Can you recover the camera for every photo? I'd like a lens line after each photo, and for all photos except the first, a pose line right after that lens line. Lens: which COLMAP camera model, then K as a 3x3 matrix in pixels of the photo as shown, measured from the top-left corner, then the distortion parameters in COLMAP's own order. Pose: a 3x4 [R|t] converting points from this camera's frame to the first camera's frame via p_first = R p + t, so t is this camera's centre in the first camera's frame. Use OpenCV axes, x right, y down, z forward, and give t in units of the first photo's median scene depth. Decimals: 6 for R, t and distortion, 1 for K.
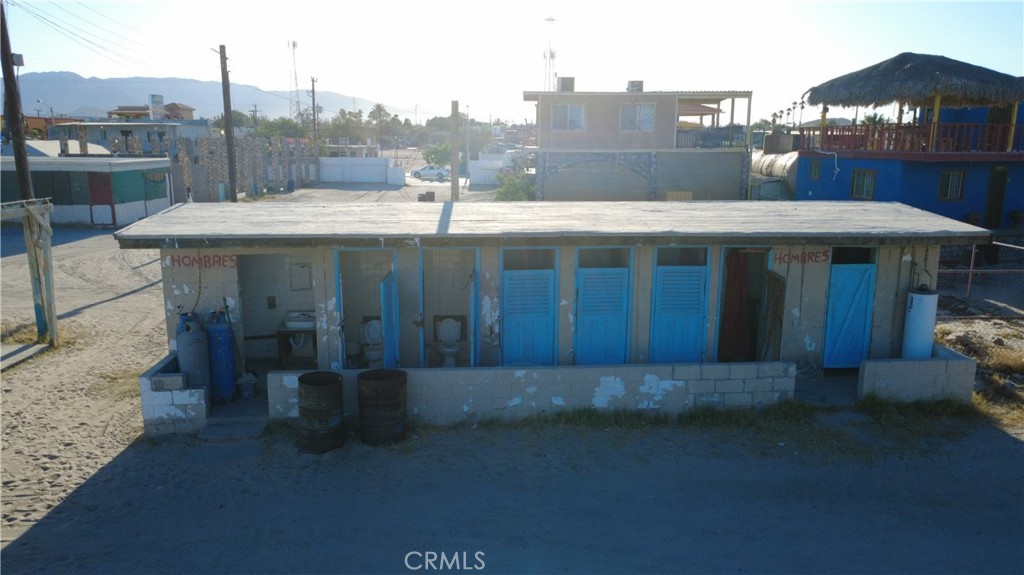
lens RADIAL K [[744.1, 0, 518.0], [0, 744.1, 282.2], [0, 0, 1]] dist [-0.001434, 0.009106]
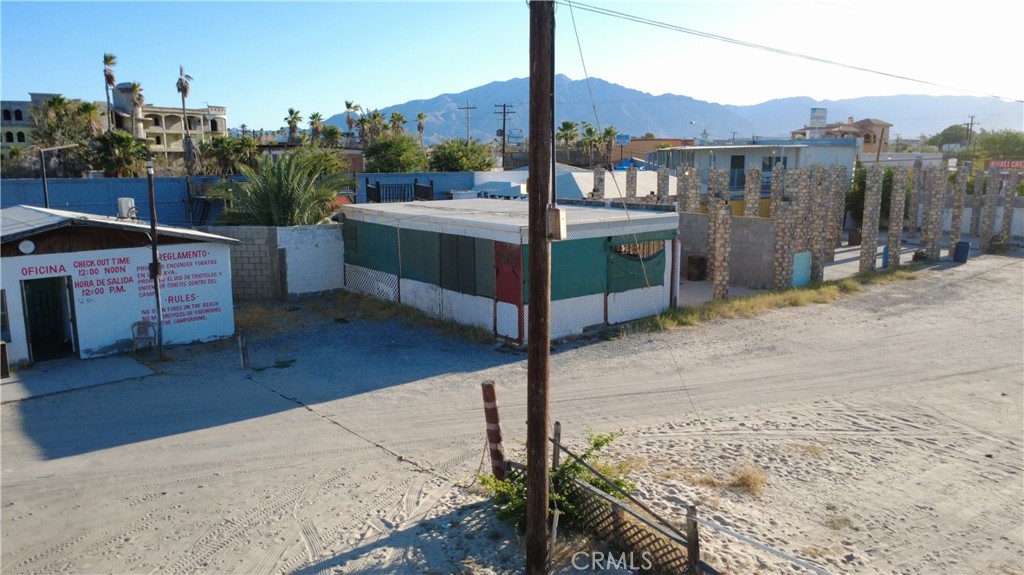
lens RADIAL K [[744.1, 0, 514.2], [0, 744.1, 290.0], [0, 0, 1]] dist [-0.001434, 0.009106]
pose [[0.627559, 0.127737, -0.768019, -0.074012], [-0.138114, 0.989069, 0.051647, -0.074943], [0.766221, 0.073663, 0.638341, 0.347007]]
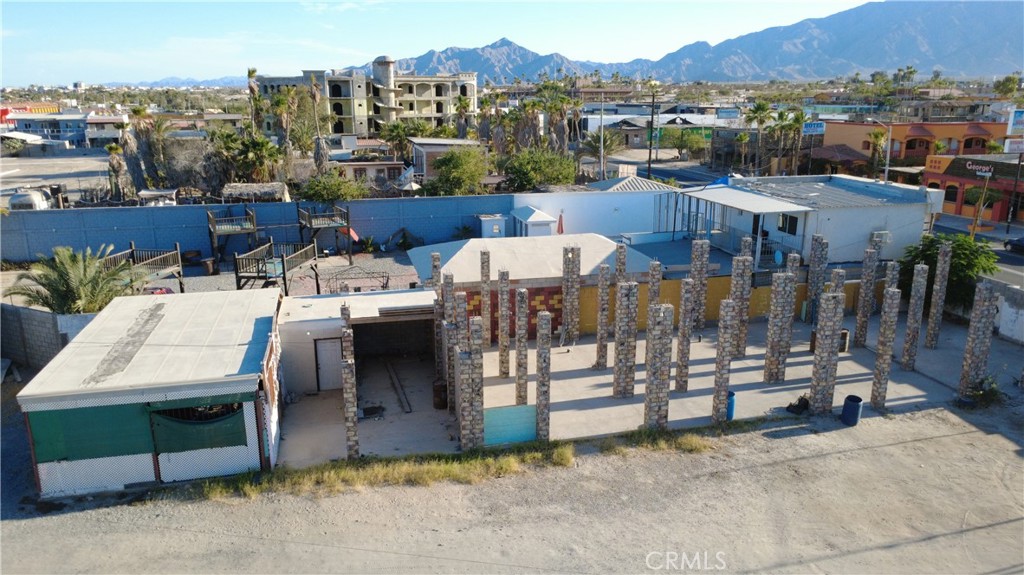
lens RADIAL K [[744.1, 0, 513.4], [0, 744.1, 287.3], [0, 0, 1]] dist [-0.001434, 0.009106]
pose [[0.203035, 0.250727, -0.946527, 0.022796], [-0.179649, 0.959790, 0.215705, -0.225421], [0.962550, 0.126247, 0.239914, 0.635619]]
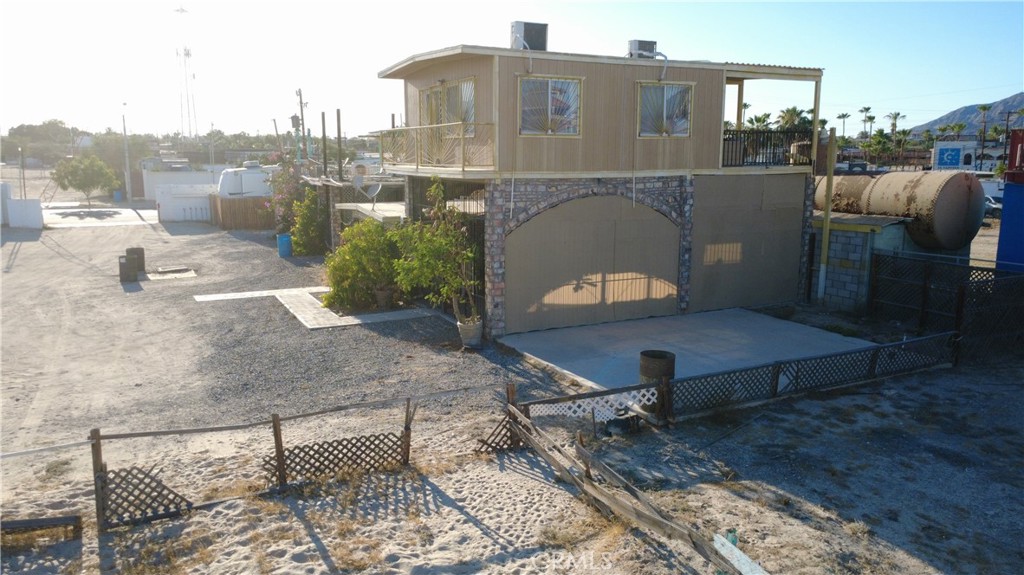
lens RADIAL K [[744.1, 0, 511.2], [0, 744.1, 287.1], [0, 0, 1]] dist [-0.001434, 0.009106]
pose [[0.890670, -0.082826, 0.447042, -0.091786], [0.087438, 0.996116, 0.010349, -0.058389], [-0.446163, 0.029871, 0.894453, 0.304353]]
